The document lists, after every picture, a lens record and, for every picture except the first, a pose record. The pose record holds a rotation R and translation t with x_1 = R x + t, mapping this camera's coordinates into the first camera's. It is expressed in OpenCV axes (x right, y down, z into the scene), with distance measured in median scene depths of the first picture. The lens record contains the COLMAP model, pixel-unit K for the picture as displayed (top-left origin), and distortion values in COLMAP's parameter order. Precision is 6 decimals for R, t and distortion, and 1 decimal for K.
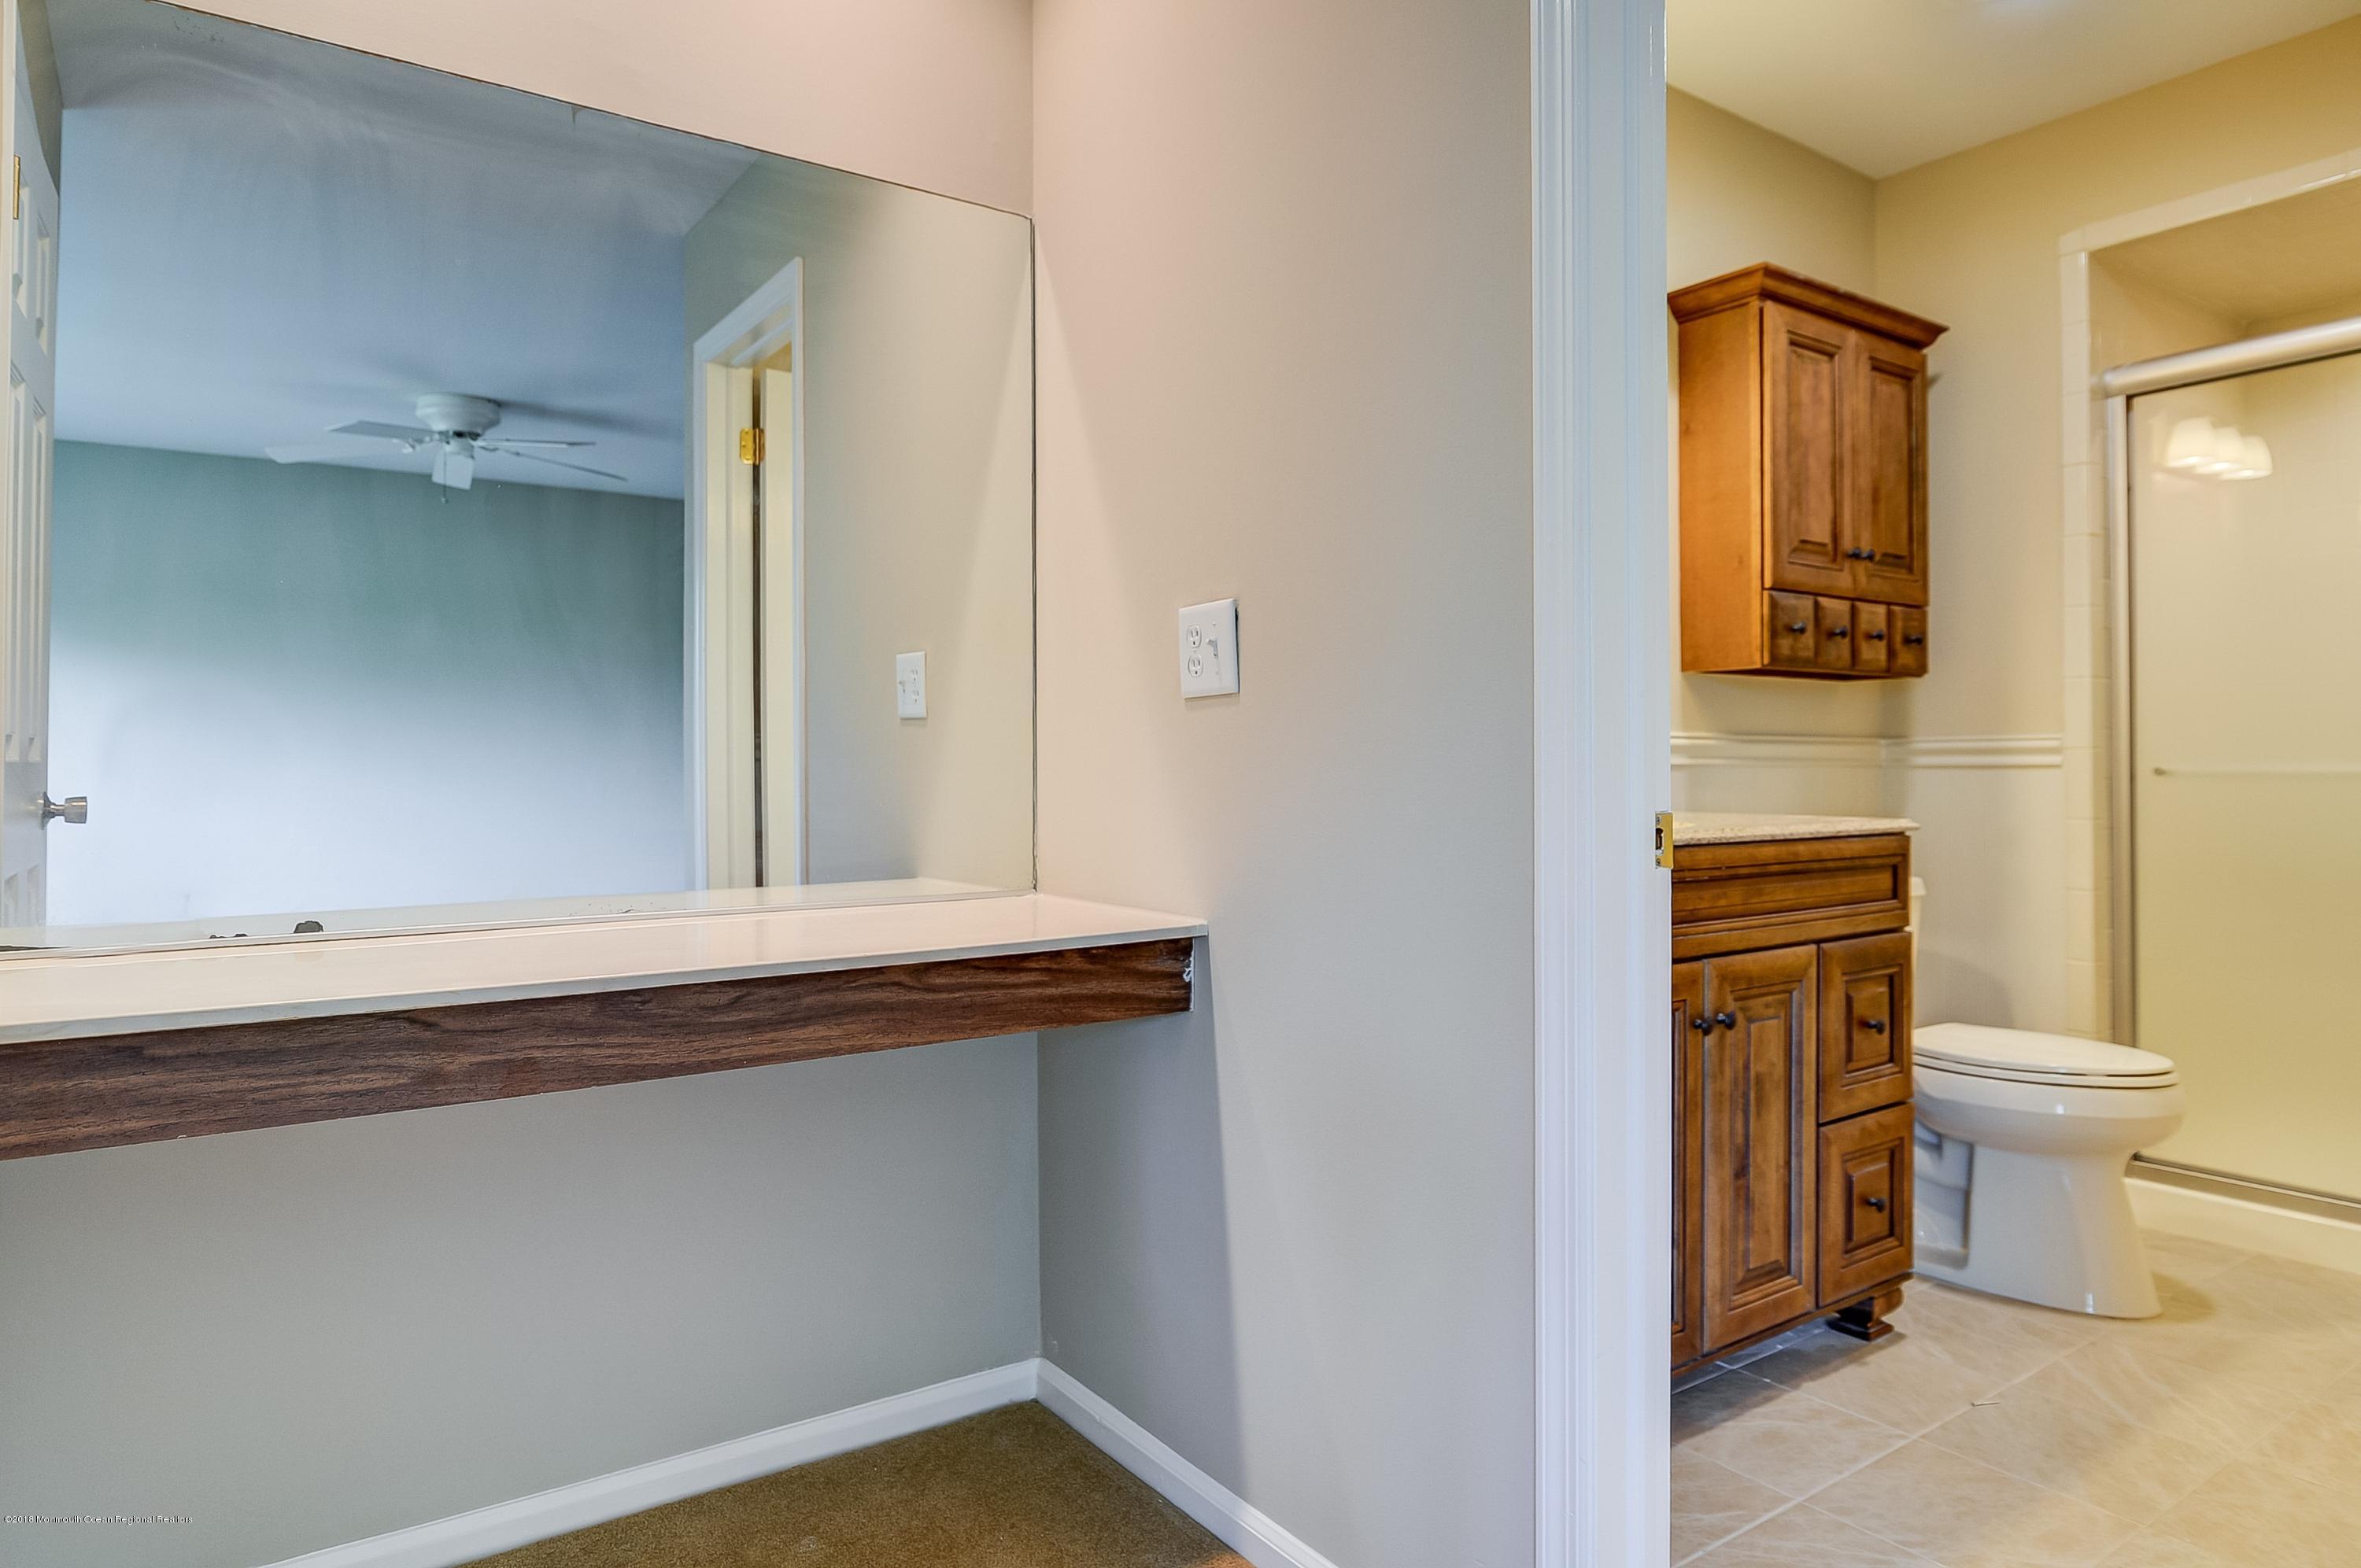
lens RADIAL K [[1403.8, 0, 1179.3], [0, 1403.8, 762.5], [0, 0, 1]] dist [-0.015148, 0.005872]
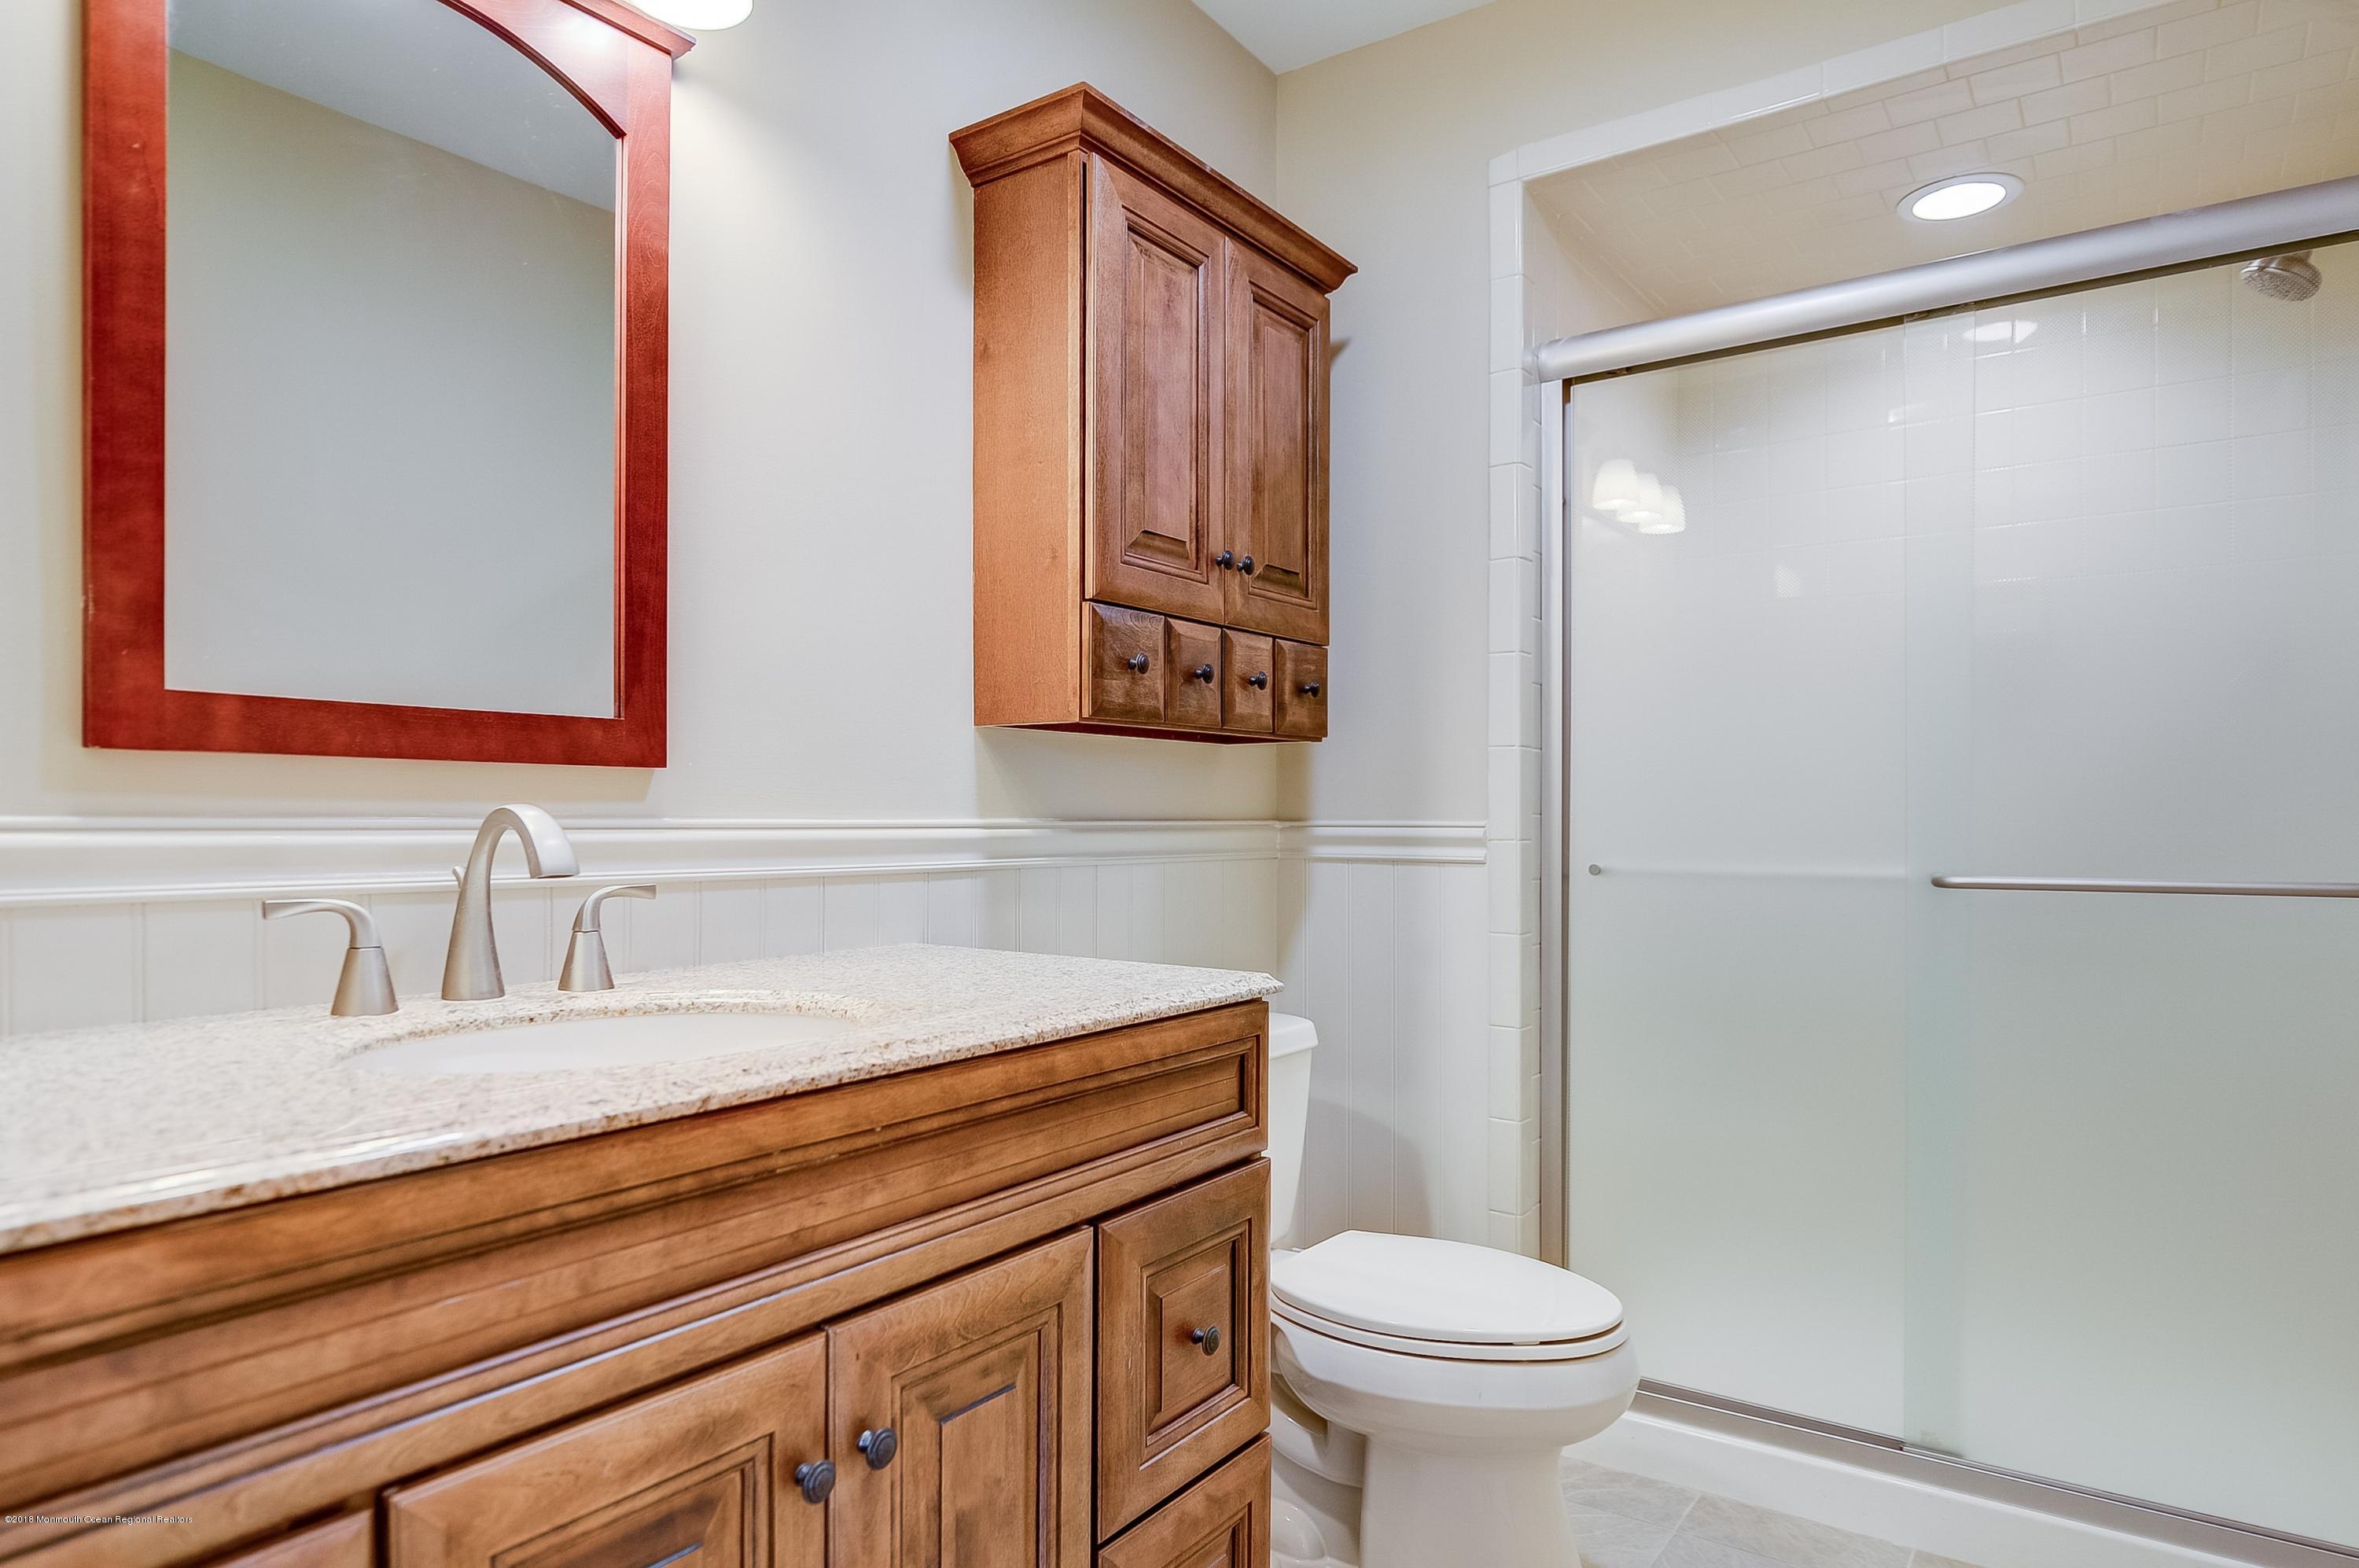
lens RADIAL K [[1402.8, 0, 1170.6], [0, 1402.8, 803.0], [0, 0, 1]] dist [-0.015148, 0.005872]
pose [[0.942347, 0.009783, 0.334495, 0.228556], [-0.008786, 0.999951, -0.004493, -0.026606], [-0.334523, 0.001295, 0.942387, 0.360612]]
